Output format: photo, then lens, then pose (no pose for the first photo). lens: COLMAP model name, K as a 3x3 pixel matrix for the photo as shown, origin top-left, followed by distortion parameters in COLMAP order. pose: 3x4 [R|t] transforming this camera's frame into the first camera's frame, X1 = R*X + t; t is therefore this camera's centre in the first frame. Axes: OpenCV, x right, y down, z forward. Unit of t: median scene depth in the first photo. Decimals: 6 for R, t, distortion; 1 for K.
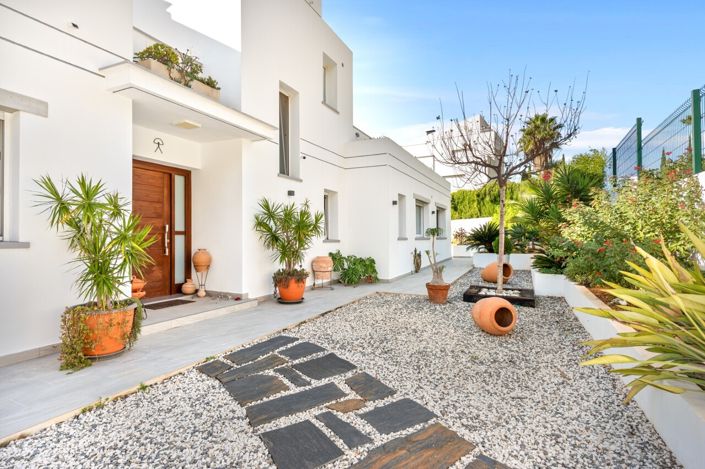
lens RADIAL K [[362.2, 0, 352.5], [0, 362.2, 234.5], [0, 0, 1]] dist [-0.000802, -0.000028]
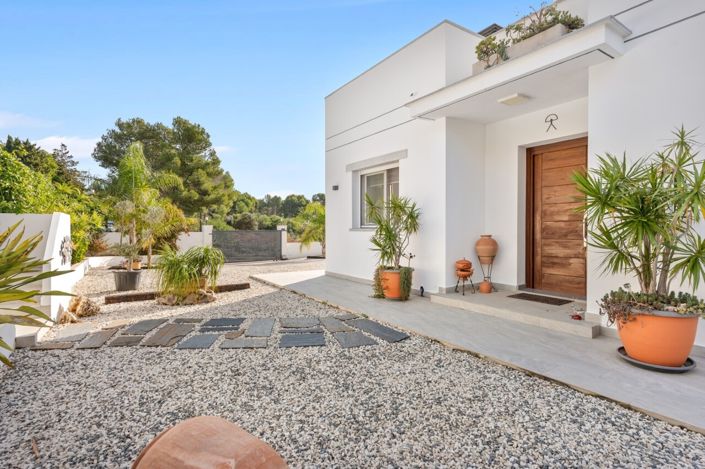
lens RADIAL K [[351.0, 0, 352.5], [0, 351.0, 234.5], [0, 0, 1]] dist [0.002565, 0.000381]
pose [[-0.515847, 0.018355, -0.856484, 0.812395], [0.010147, 0.999831, 0.015316, 0.021403], [0.856621, -0.000790, -0.515946, 1.781839]]
